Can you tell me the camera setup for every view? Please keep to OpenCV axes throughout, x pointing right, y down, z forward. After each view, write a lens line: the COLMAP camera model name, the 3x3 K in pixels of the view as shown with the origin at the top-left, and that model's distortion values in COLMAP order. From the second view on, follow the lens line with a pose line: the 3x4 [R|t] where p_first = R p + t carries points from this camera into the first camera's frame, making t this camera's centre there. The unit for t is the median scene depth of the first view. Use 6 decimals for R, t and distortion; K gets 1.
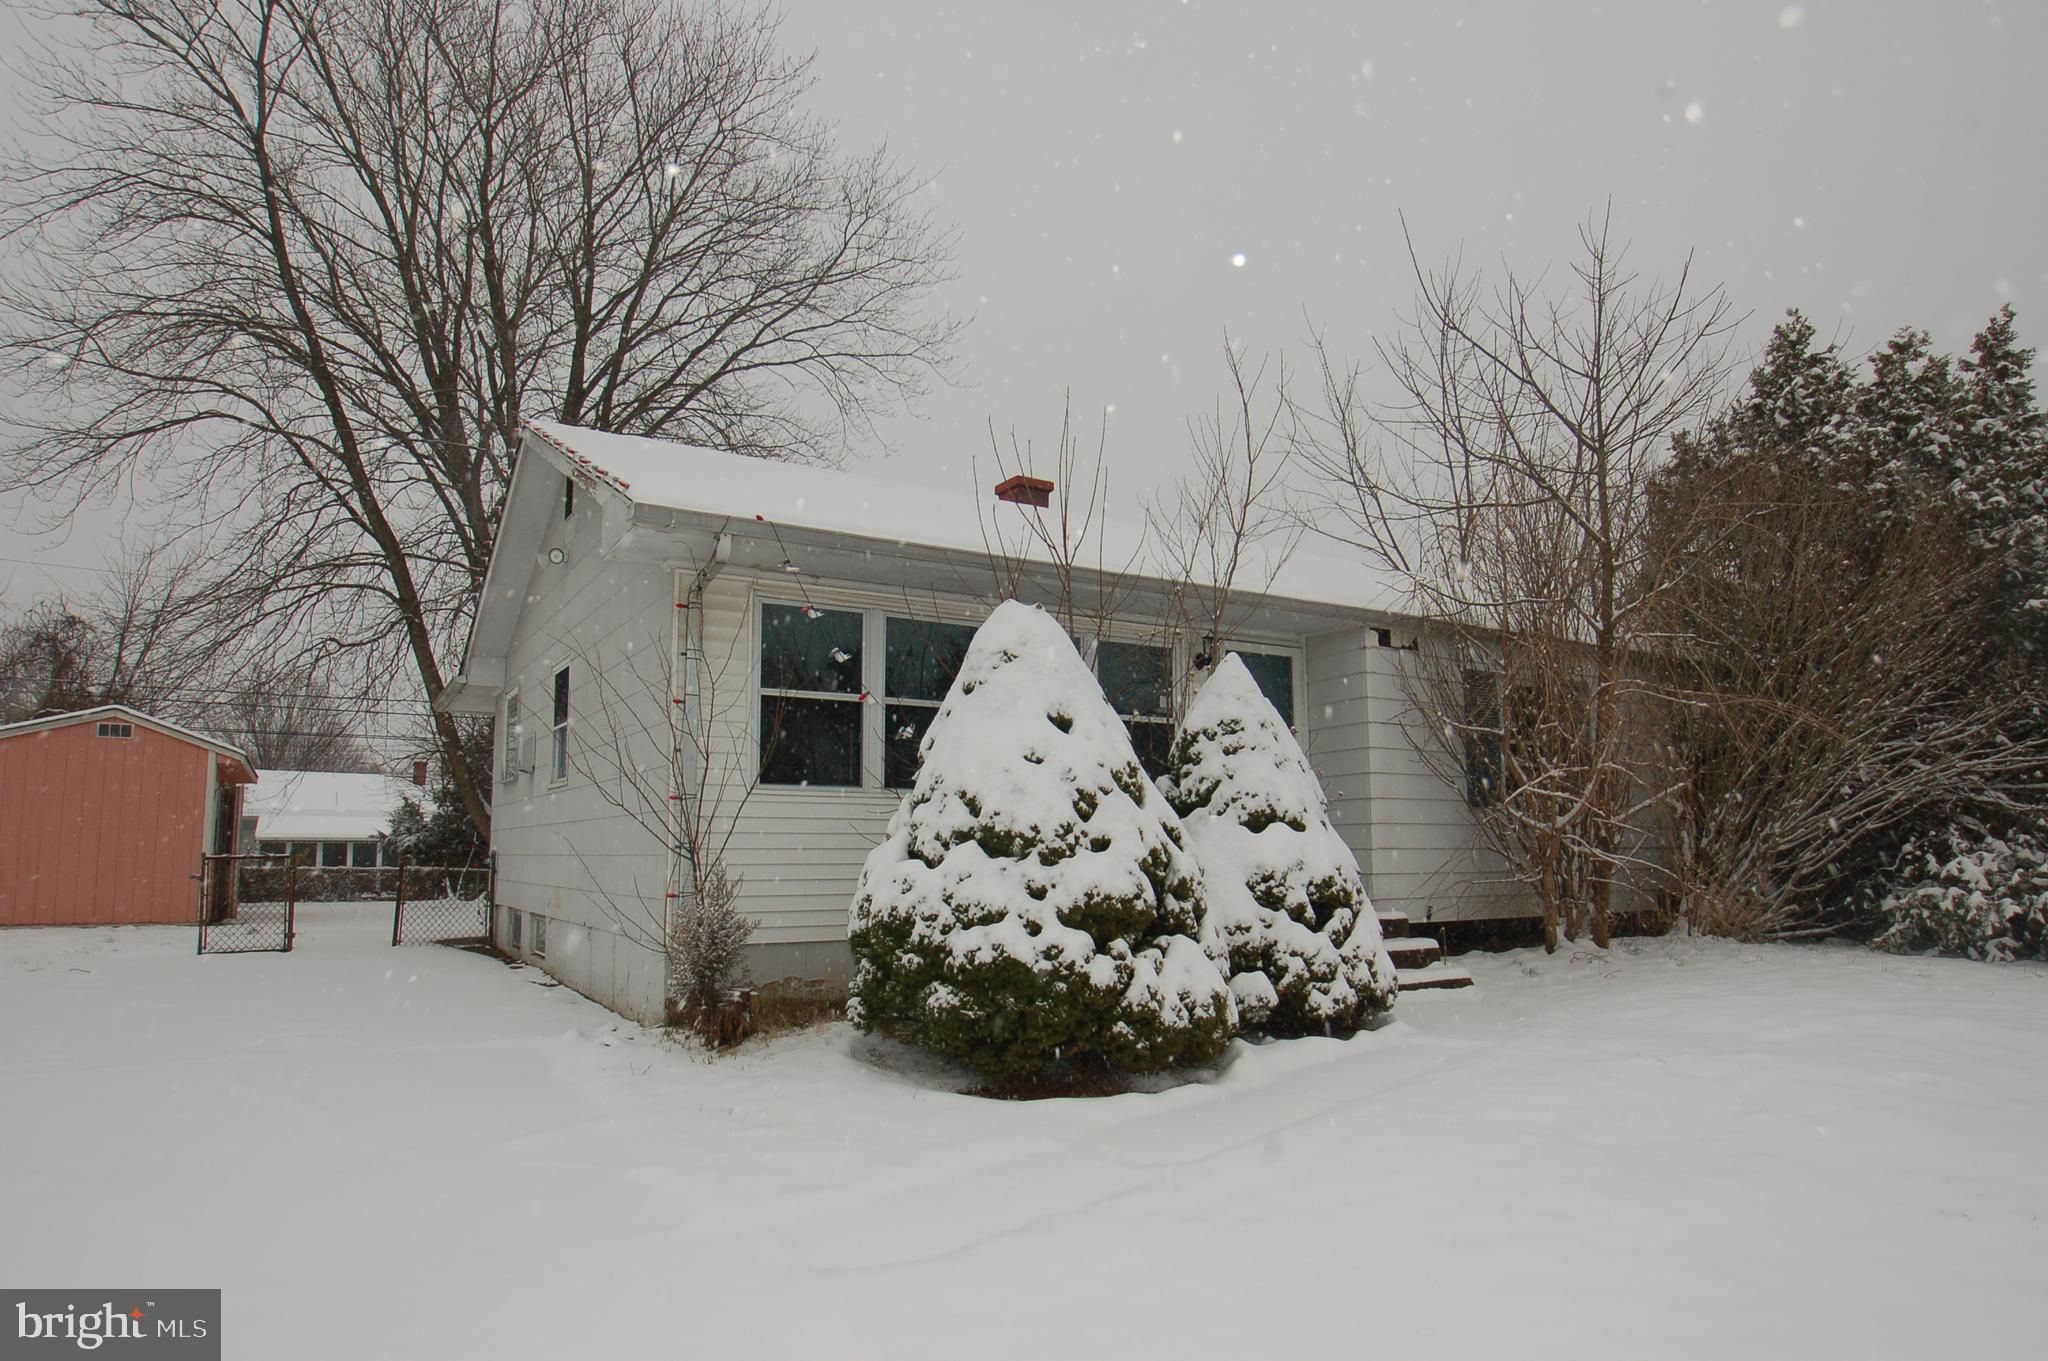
lens RADIAL K [[1133.4, 0, 1020.2], [0, 1133.4, 778.7], [0, 0, 1]] dist [-0.049989, 0.028762]
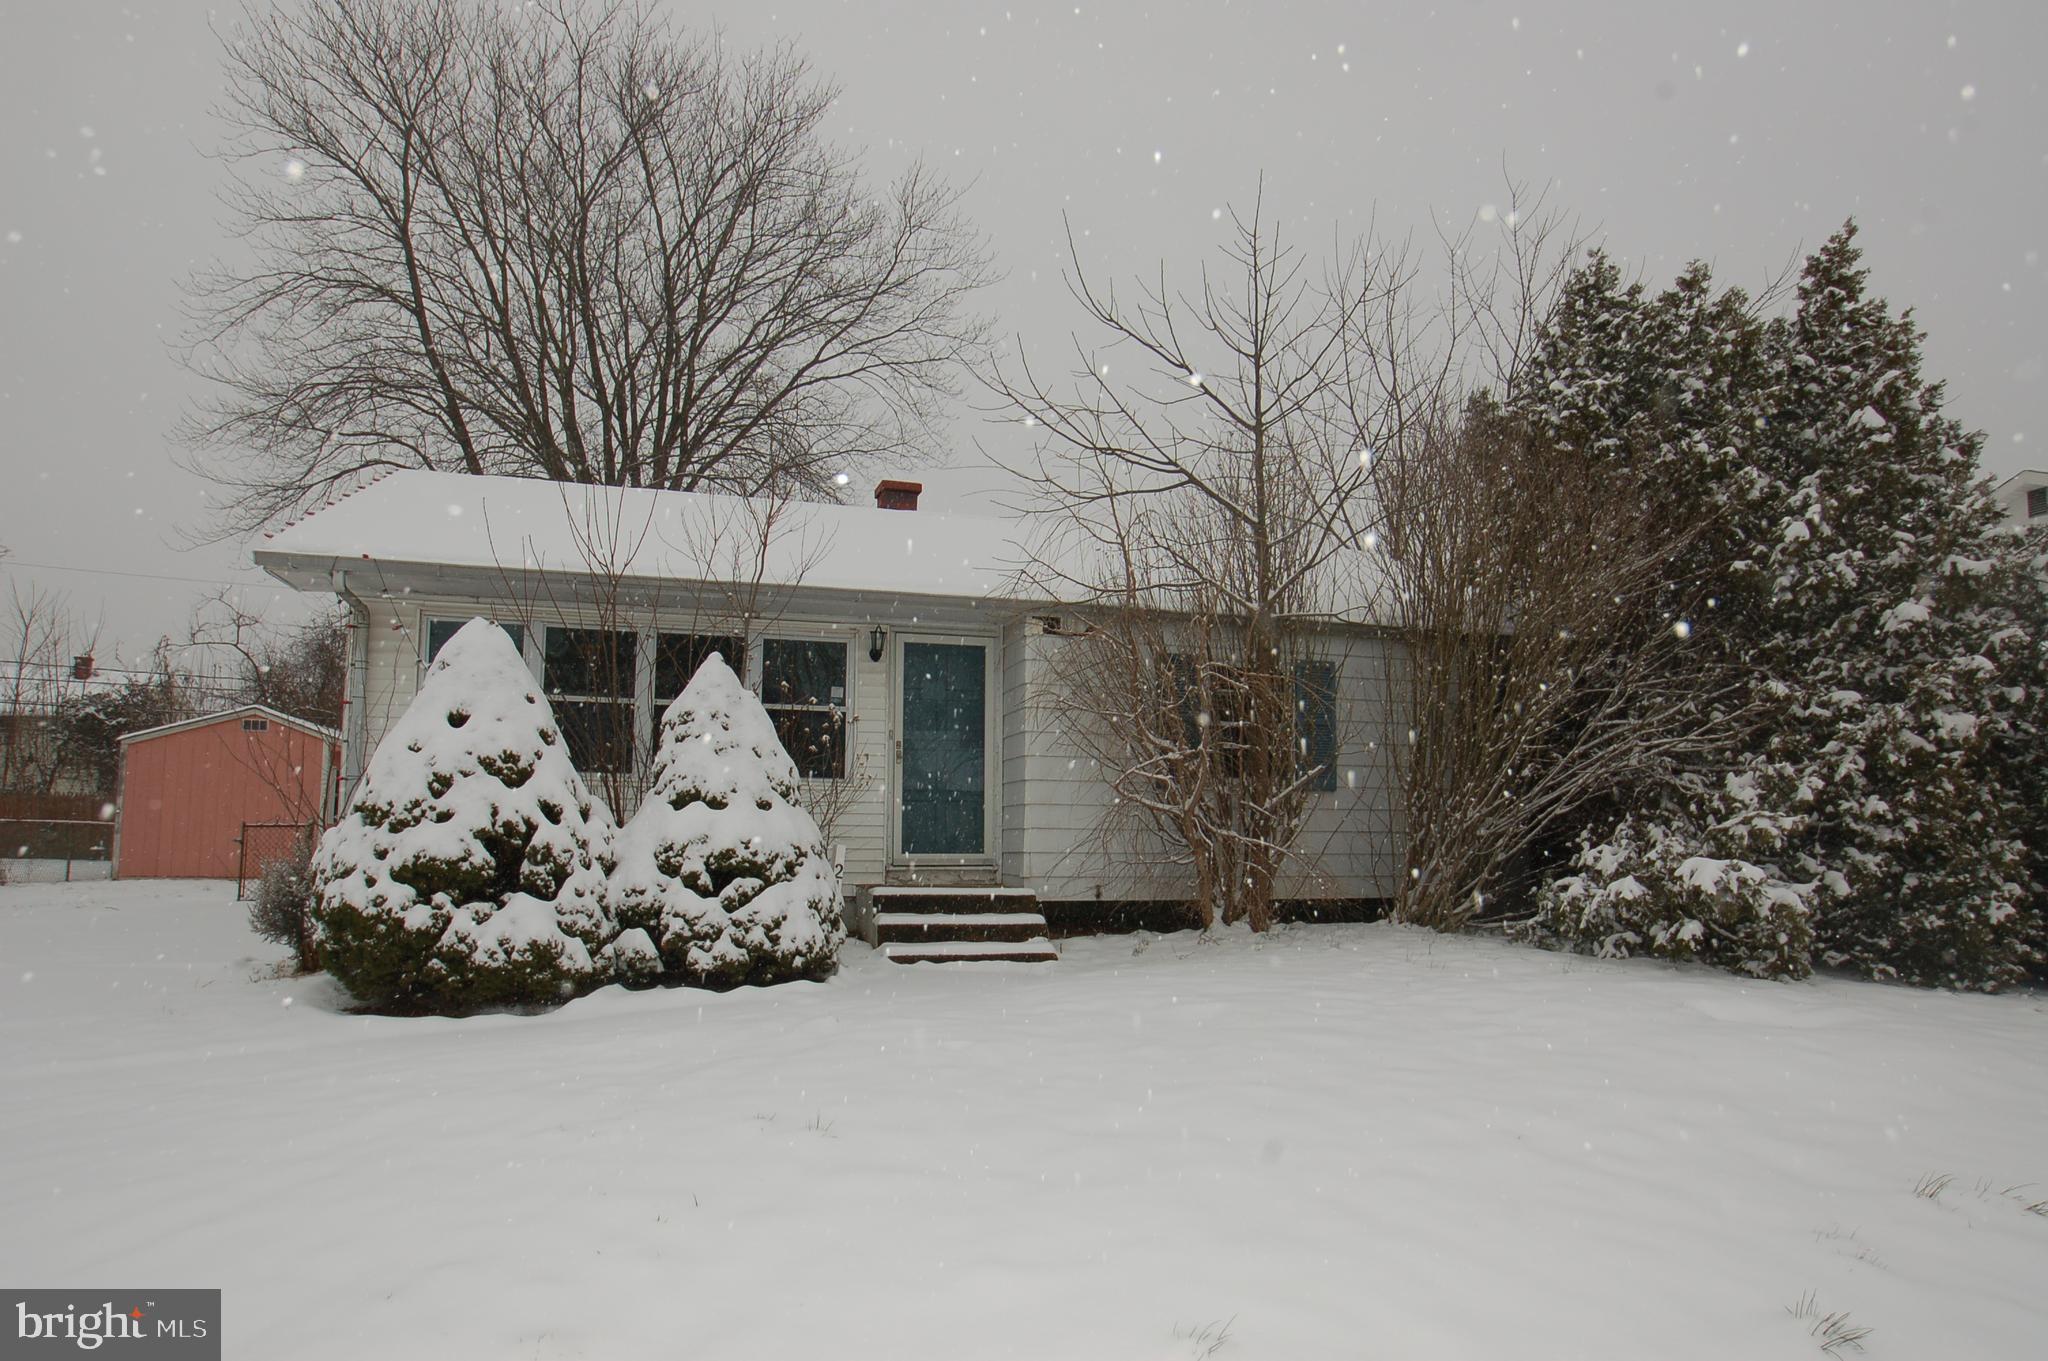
lens RADIAL K [[1133.4, 0, 1020.2], [0, 1133.4, 778.7], [0, 0, 1]] dist [-0.049989, 0.028762]
pose [[0.969168, 0.001985, -0.246393, 0.853823], [0.001762, 0.999886, 0.014986, -0.000982], [0.246395, -0.014958, 0.969054, -0.029085]]
